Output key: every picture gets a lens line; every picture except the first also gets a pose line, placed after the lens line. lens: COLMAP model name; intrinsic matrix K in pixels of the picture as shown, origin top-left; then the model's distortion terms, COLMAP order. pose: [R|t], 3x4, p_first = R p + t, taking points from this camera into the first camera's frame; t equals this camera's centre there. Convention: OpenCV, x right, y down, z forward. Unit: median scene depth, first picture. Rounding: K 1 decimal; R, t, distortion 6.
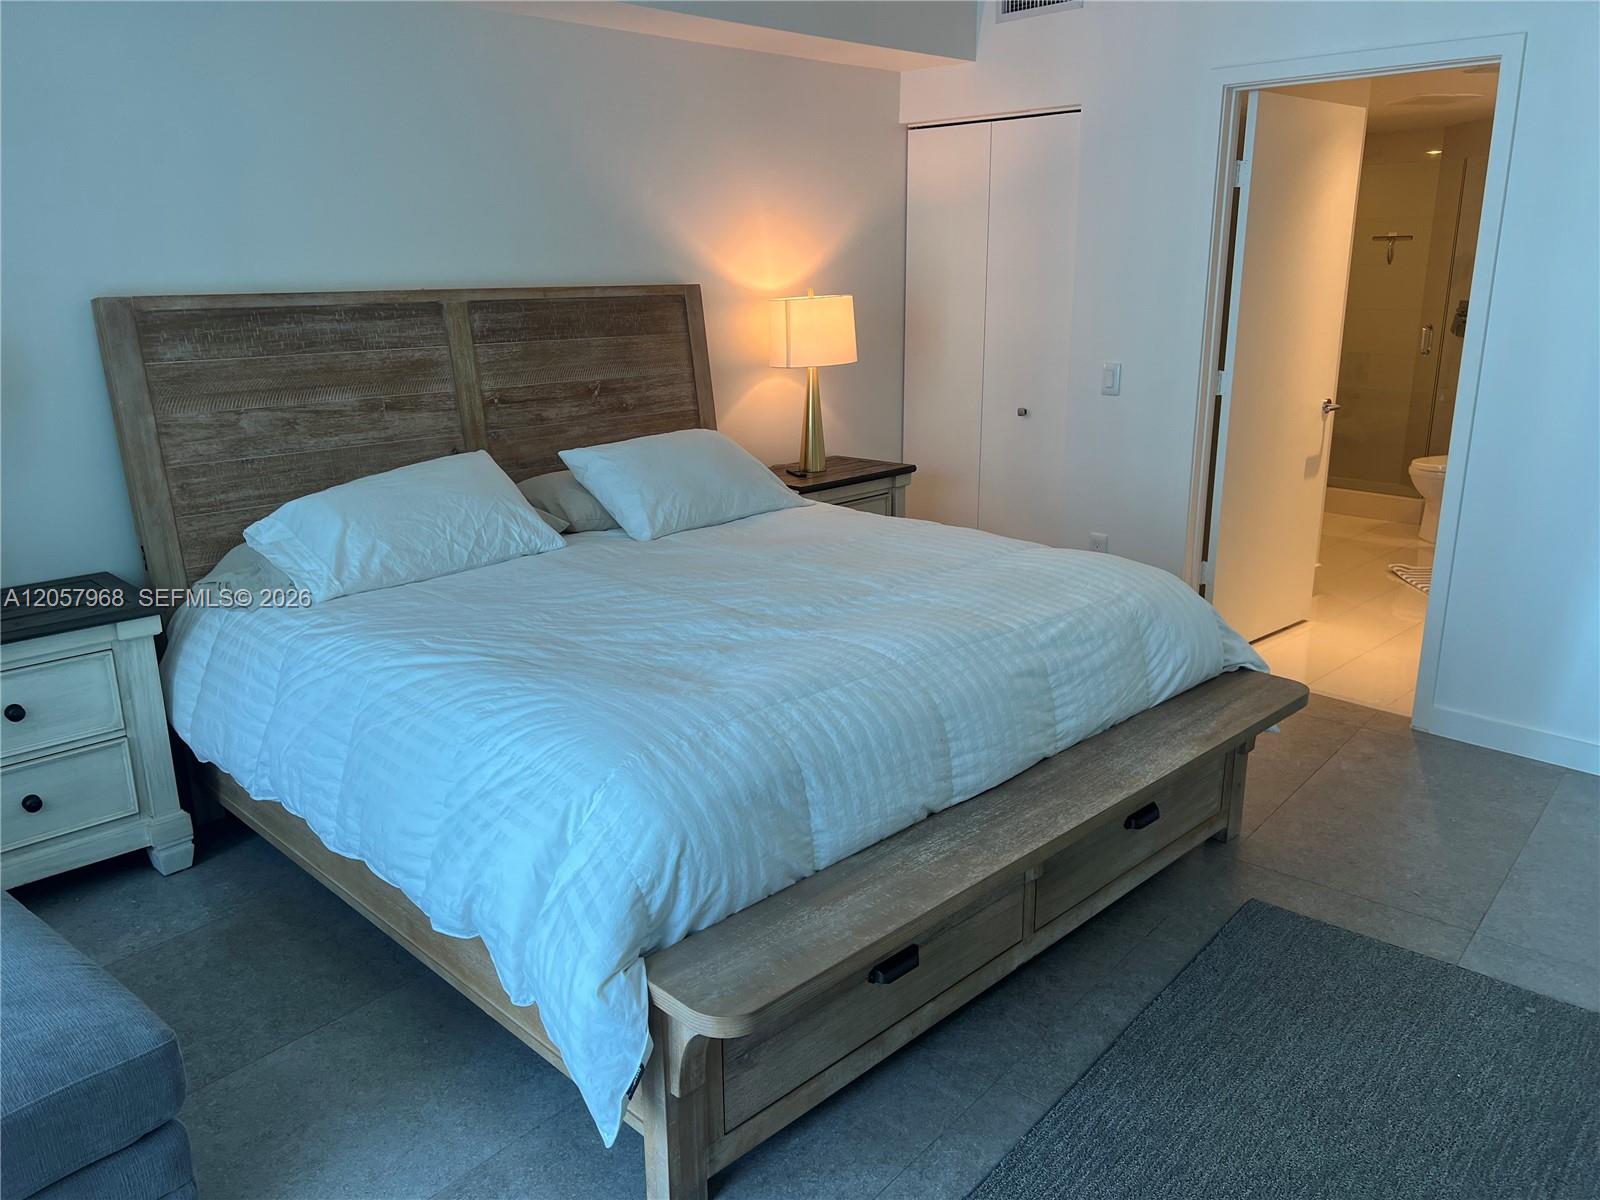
lens RADIAL K [[1192.5, 0, 799.3], [0, 1192.5, 595.2], [0, 0, 1]] dist [0.066543, -0.081549]
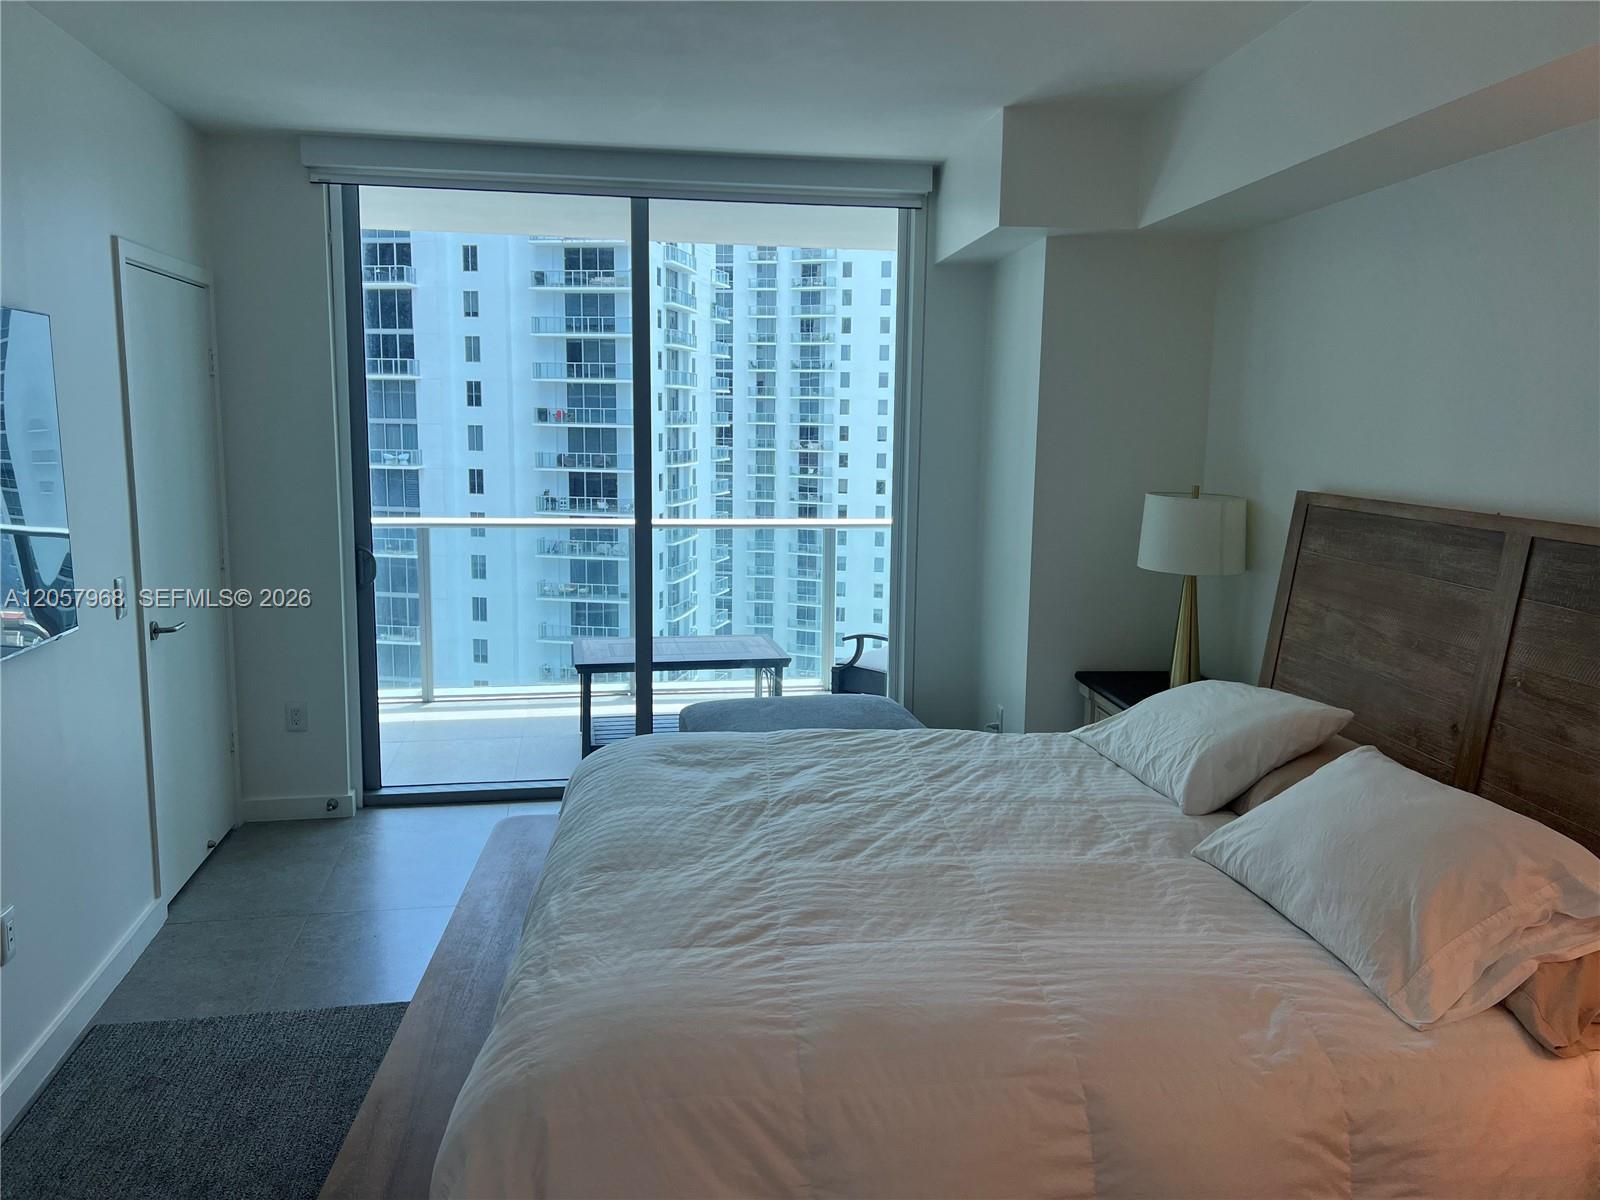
lens RADIAL K [[1192.5, 0, 800.3], [0, 1192.5, 600.0], [0, 0, 1]] dist [0.066543, -0.081549]
pose [[-0.625330, 0.115495, -0.771766, 0.537144], [-0.225647, 0.919978, 0.320507, -0.348091], [0.747024, 0.374569, -0.549229, 1.110387]]
